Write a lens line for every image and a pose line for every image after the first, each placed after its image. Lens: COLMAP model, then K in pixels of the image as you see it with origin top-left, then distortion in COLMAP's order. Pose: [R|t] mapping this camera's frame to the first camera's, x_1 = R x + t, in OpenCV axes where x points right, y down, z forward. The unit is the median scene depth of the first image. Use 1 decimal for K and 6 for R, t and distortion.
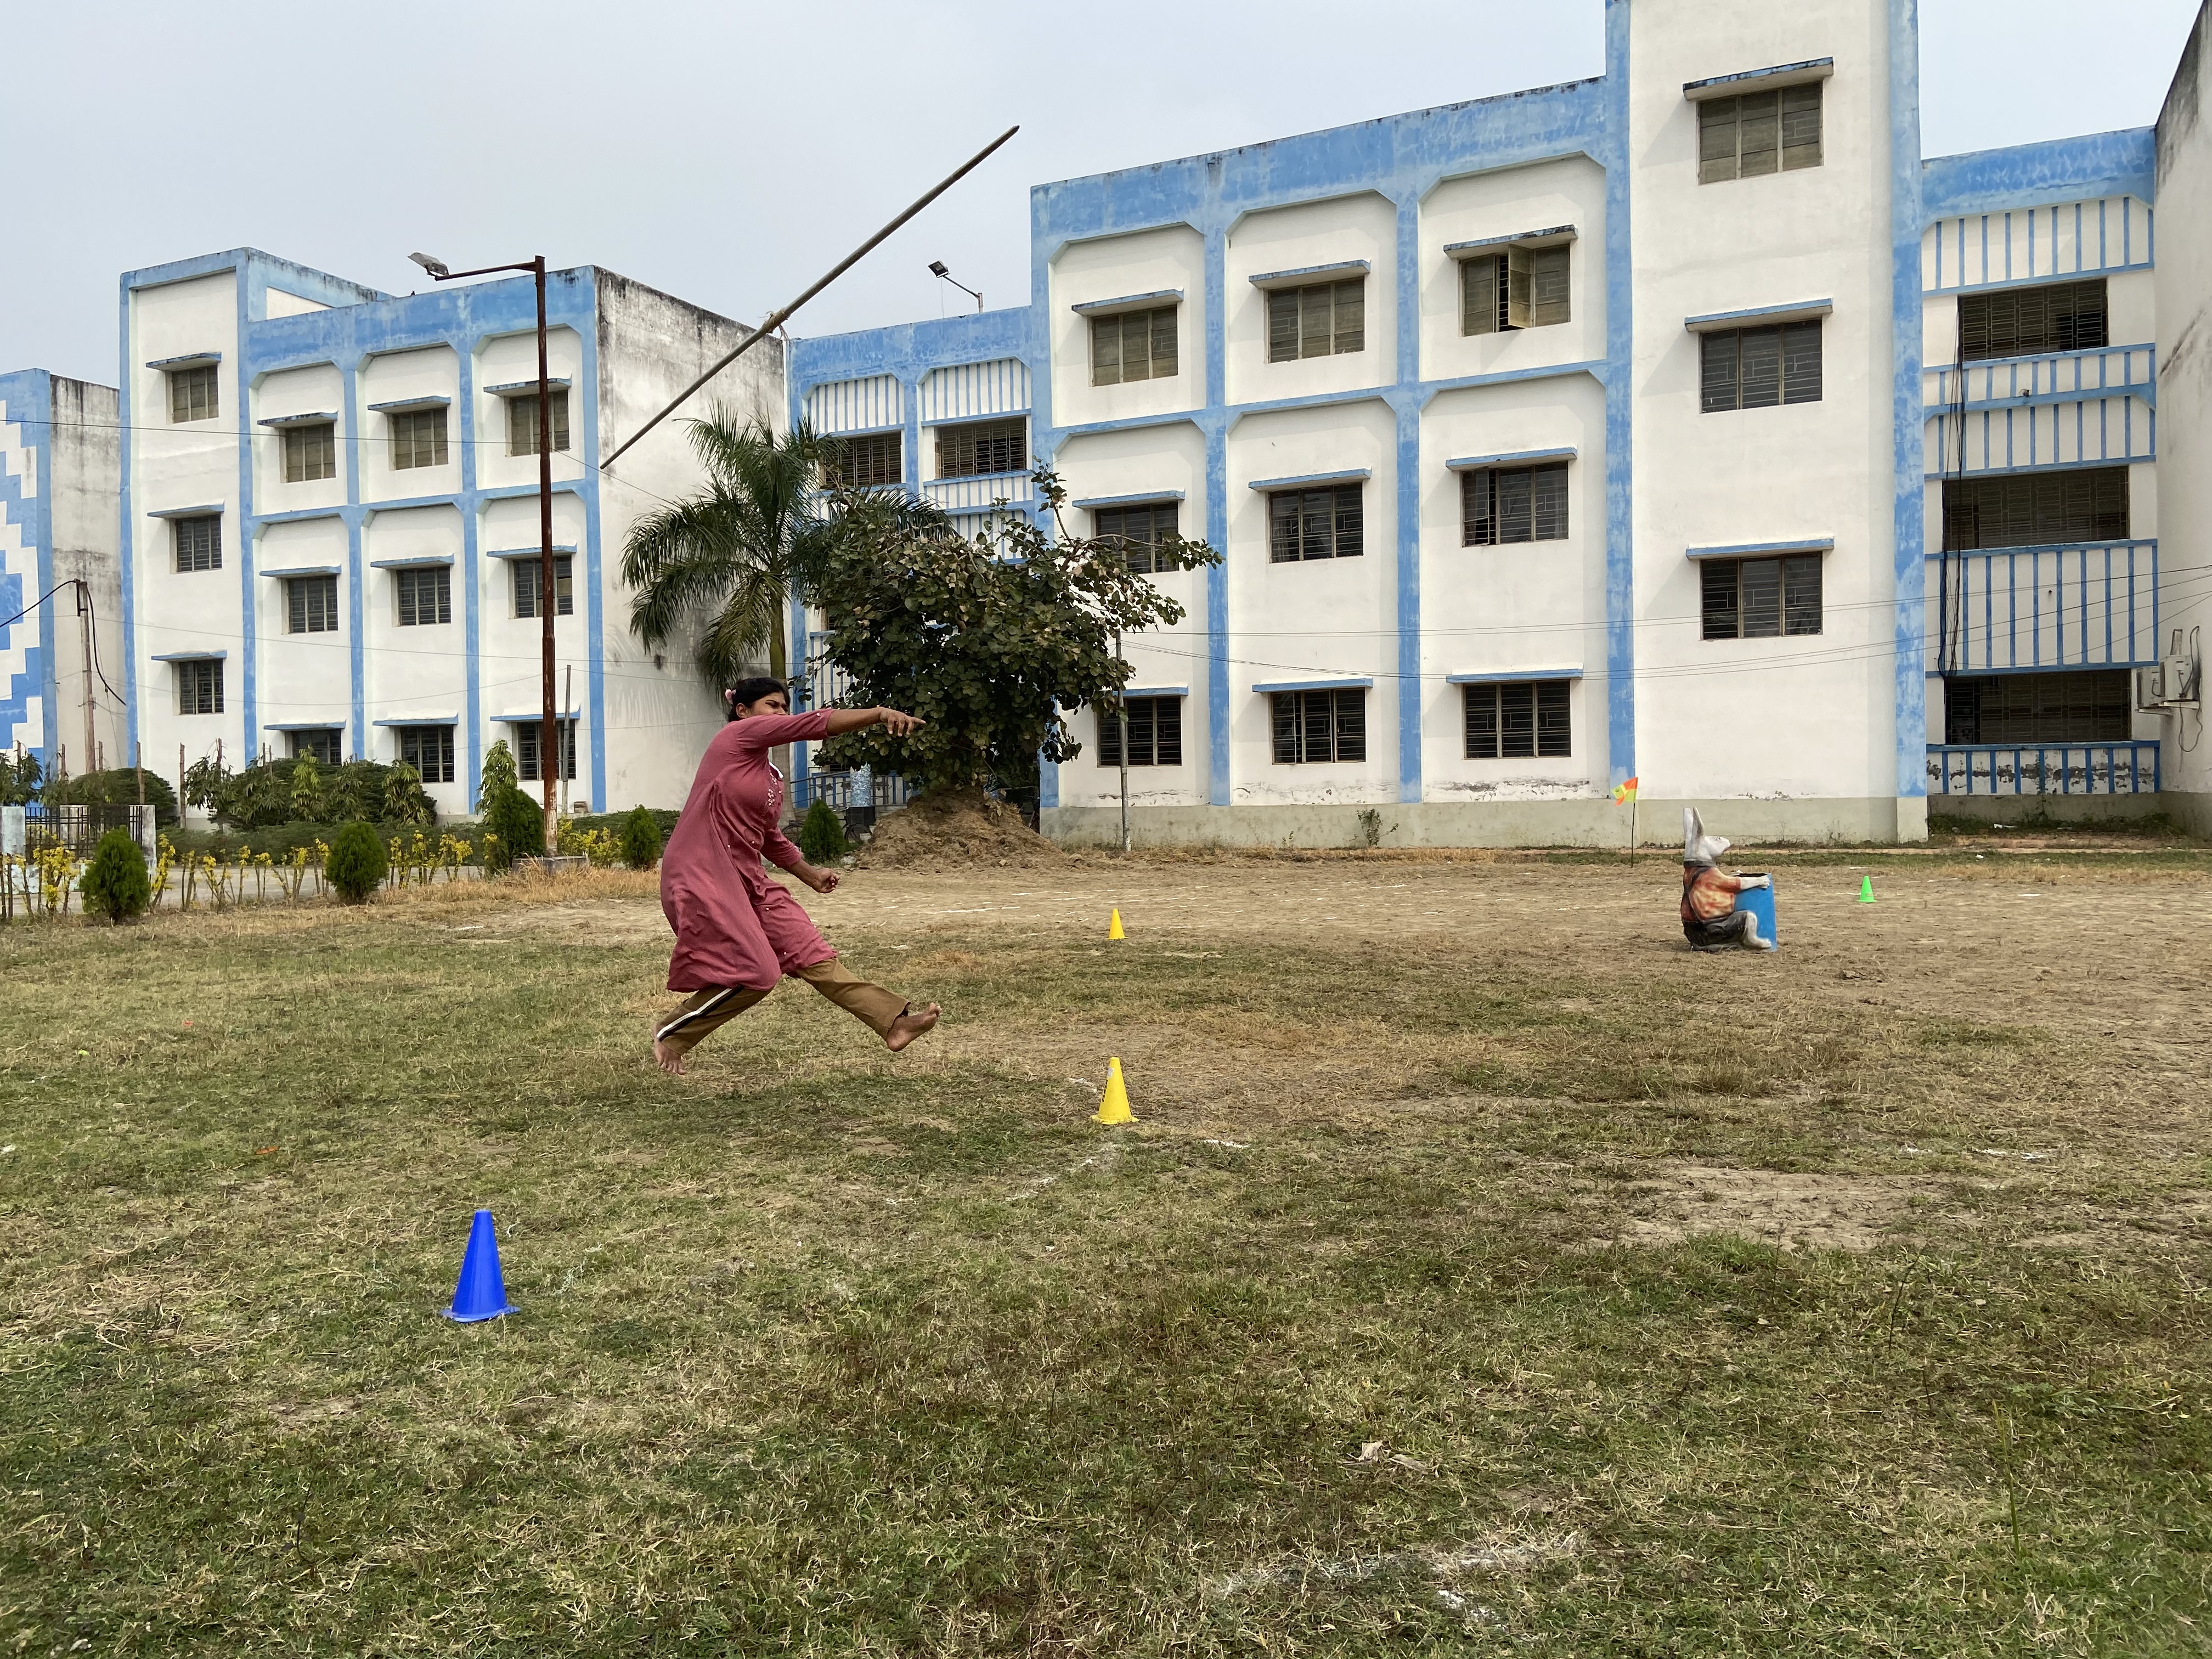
lens RADIAL K [[1673.1, 0, 1133.6], [0, 1673.1, 820.7], [0, 0, 1]] dist [0.073483, -0.073441]
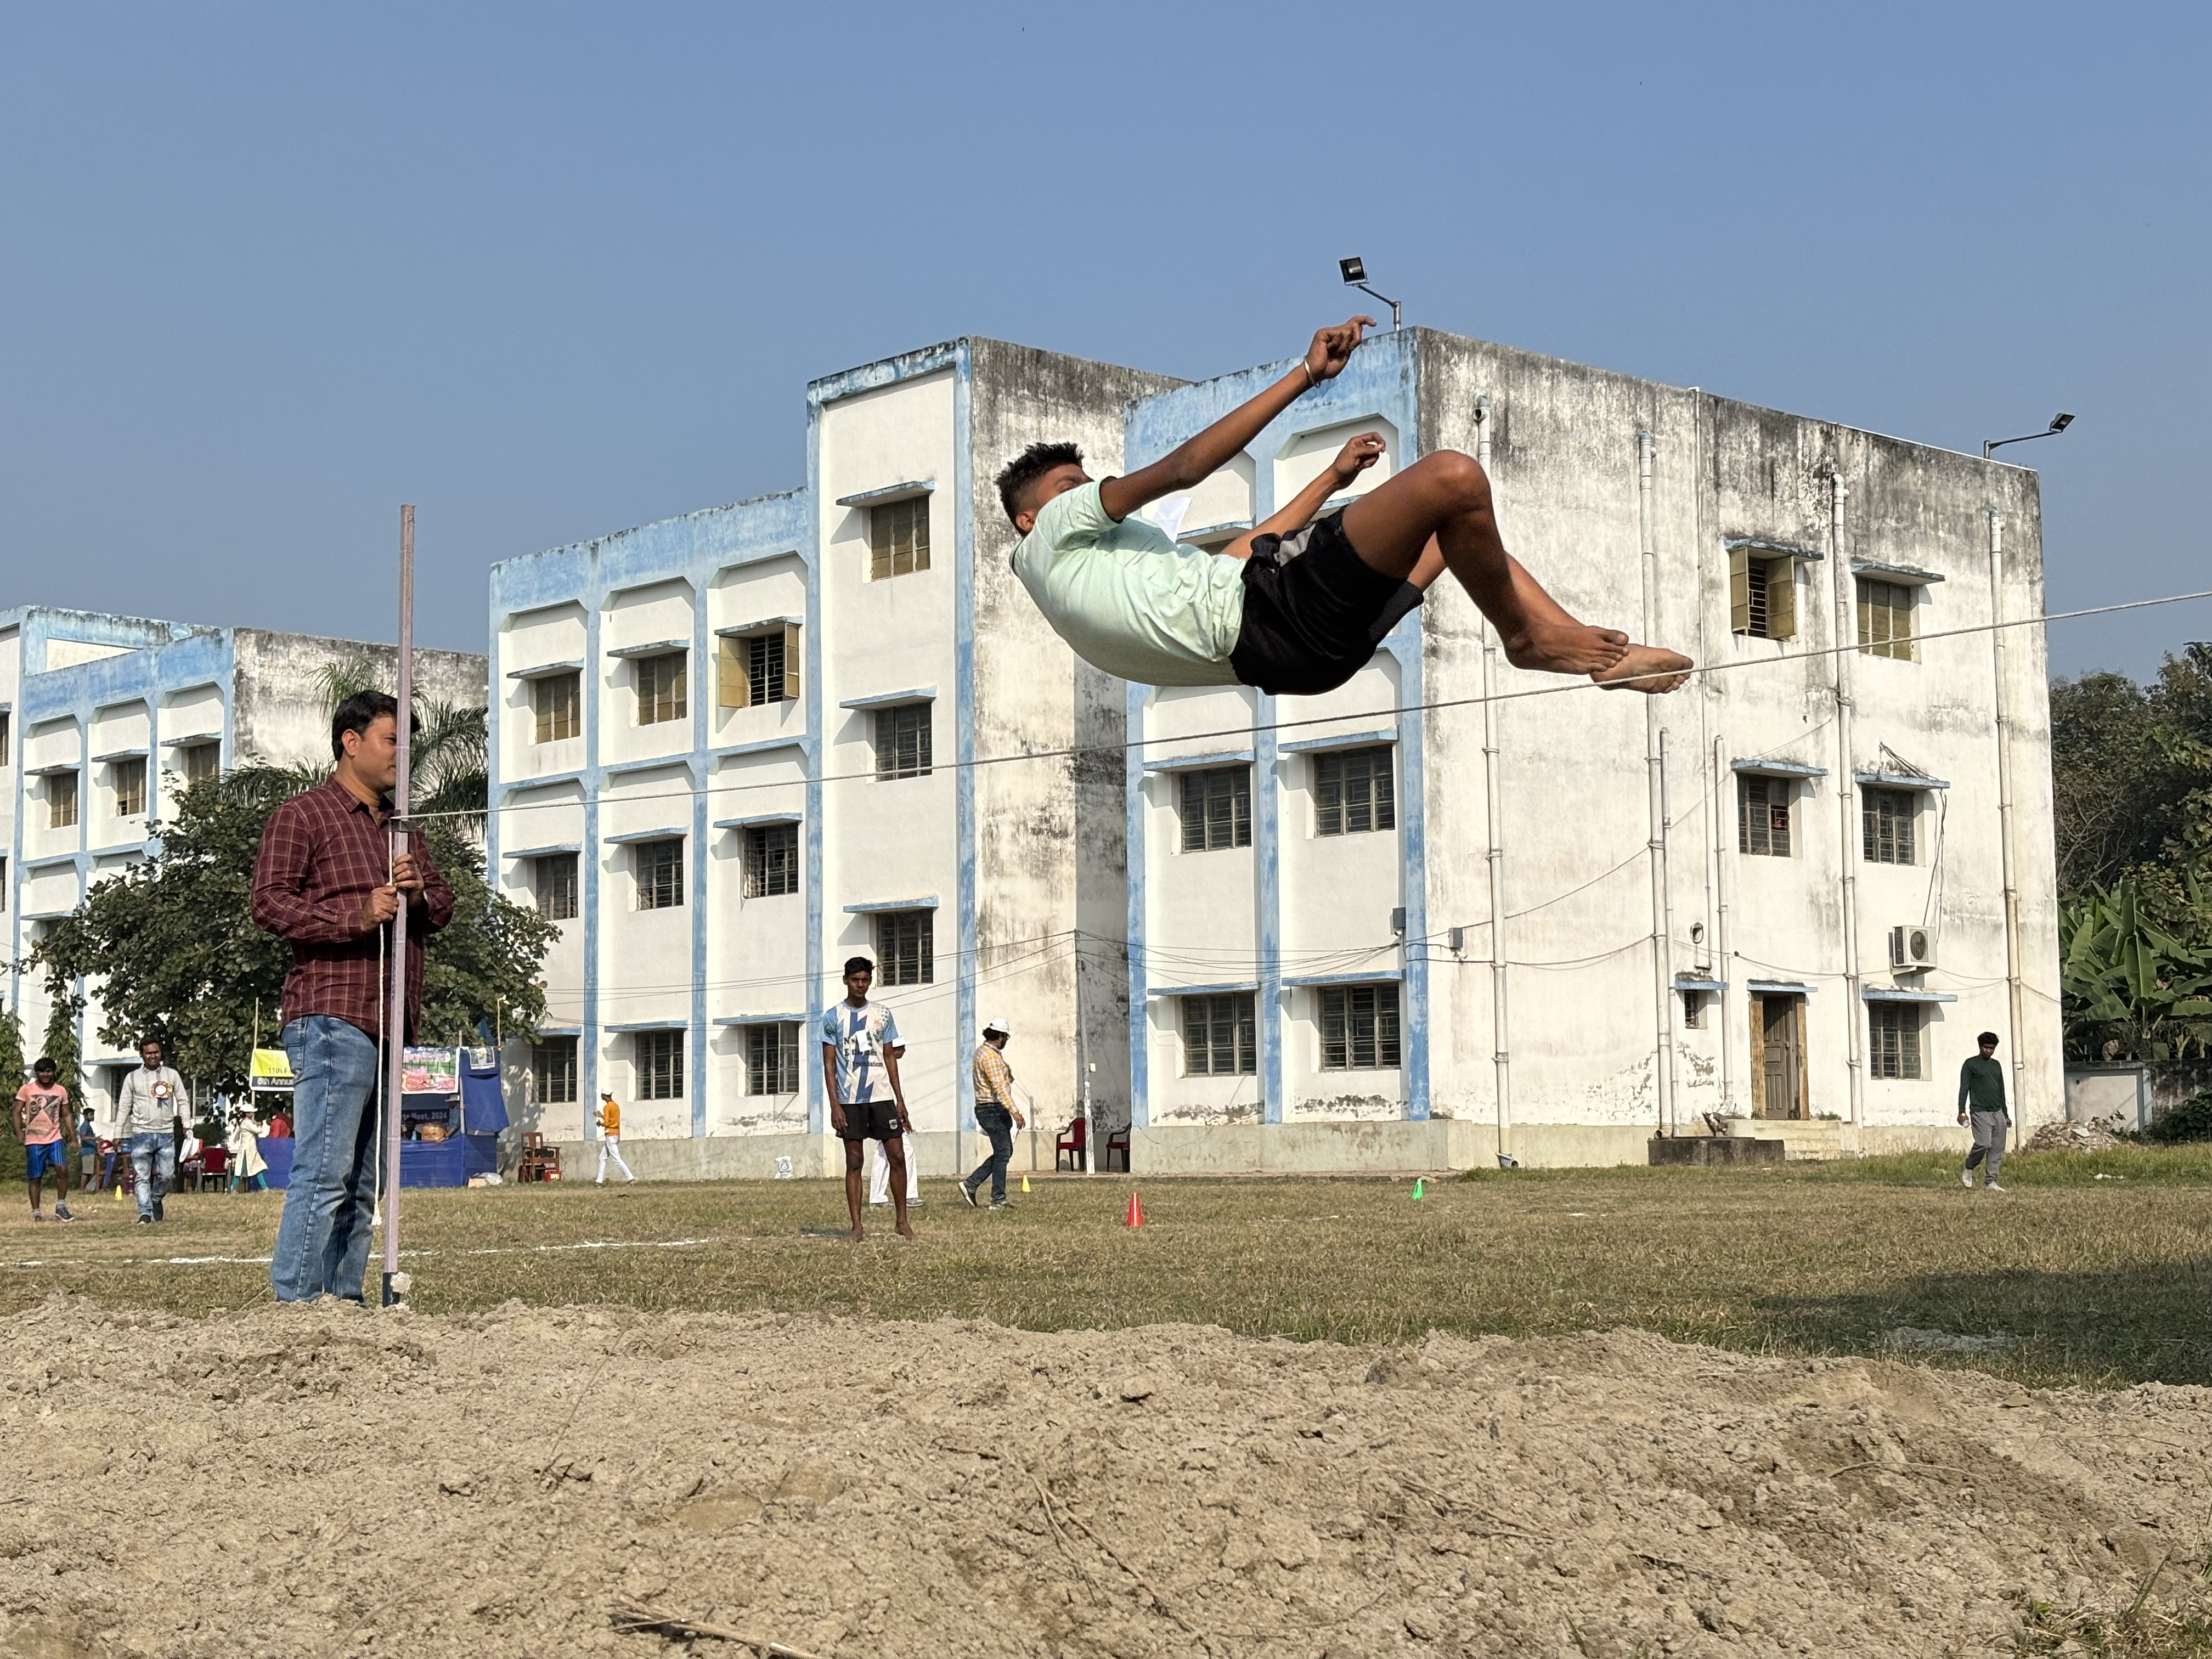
lens RADIAL K [[3298.8, 0, 1108.4], [0, 3298.8, 850.5], [0, 0, 1]] dist [0.064492, 0.000000]
pose [[0.923226, -0.037416, -0.382432, 1.152722], [0.004263, 0.996184, -0.087173, -0.006830], [0.384234, 0.078850, 0.919862, -0.814421]]
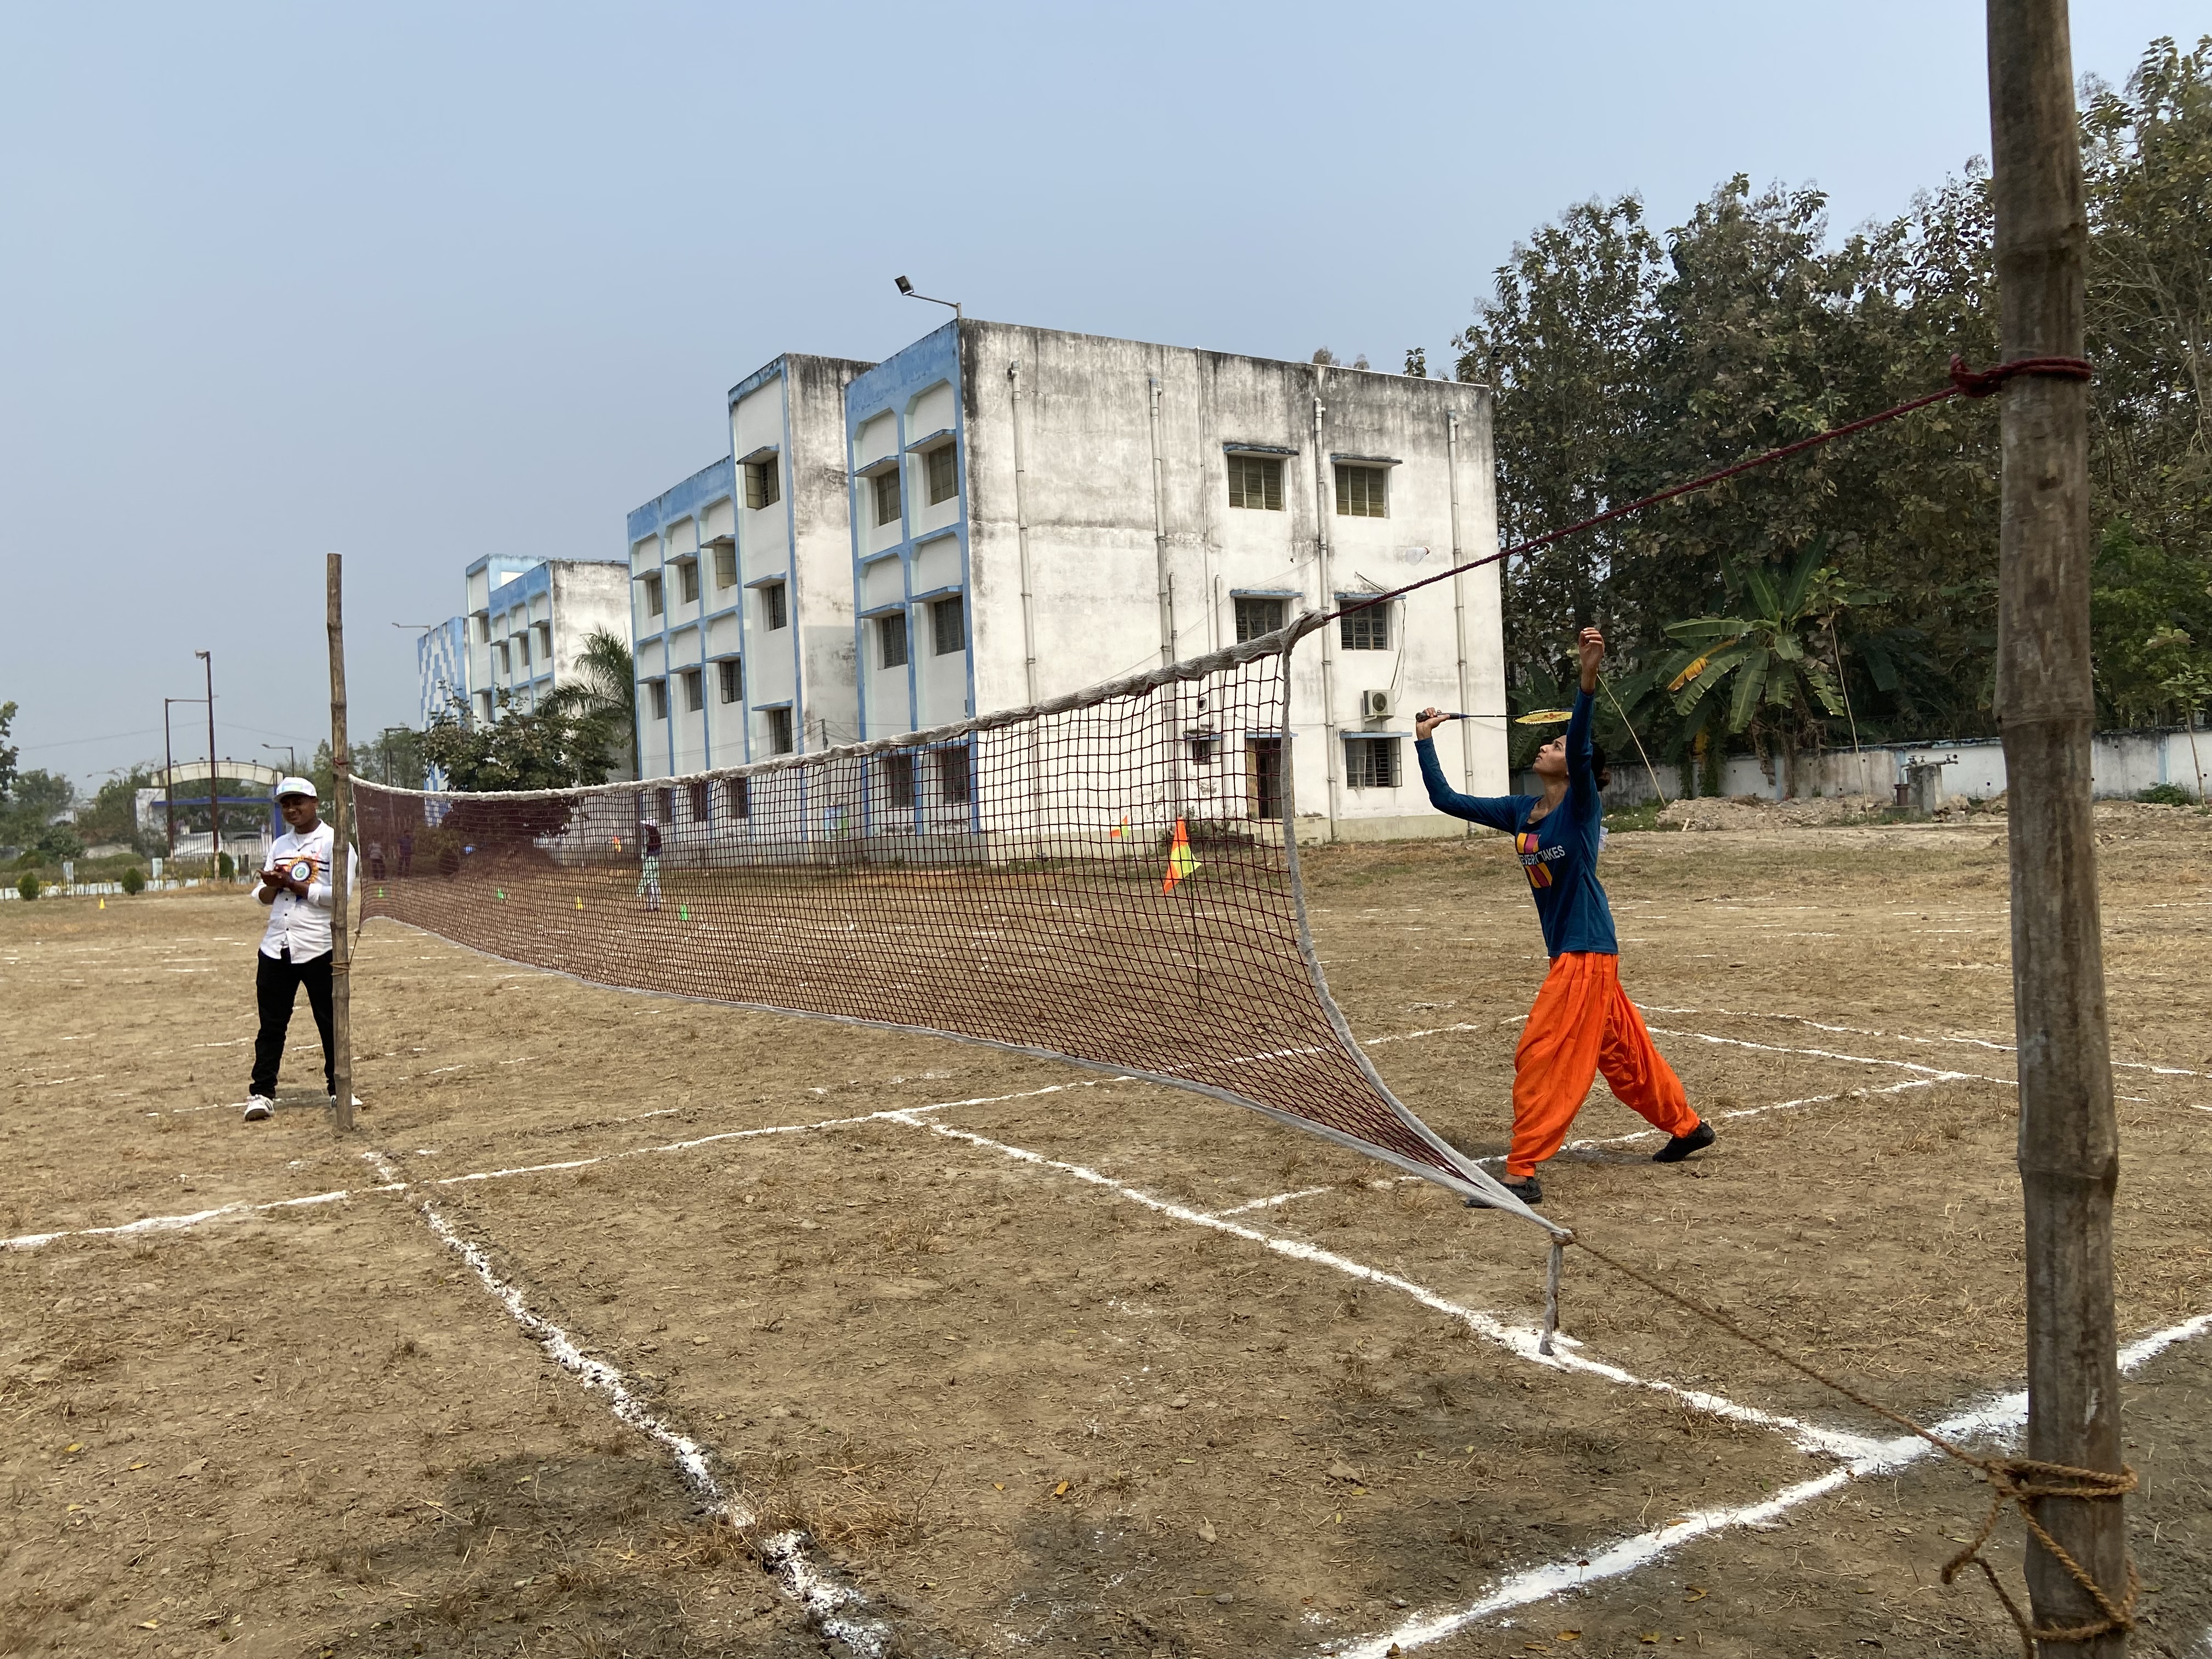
lens RADIAL K [[1673.1, 0, 1088.1], [0, 1673.1, 818.3], [0, 0, 1]] dist [0.073483, -0.073441]
pose [[0.834484, -0.028196, -0.550311, 1.445049], [0.038010, 0.999257, 0.006440, -0.031726], [0.549720, -0.026291, 0.834935, -0.302884]]
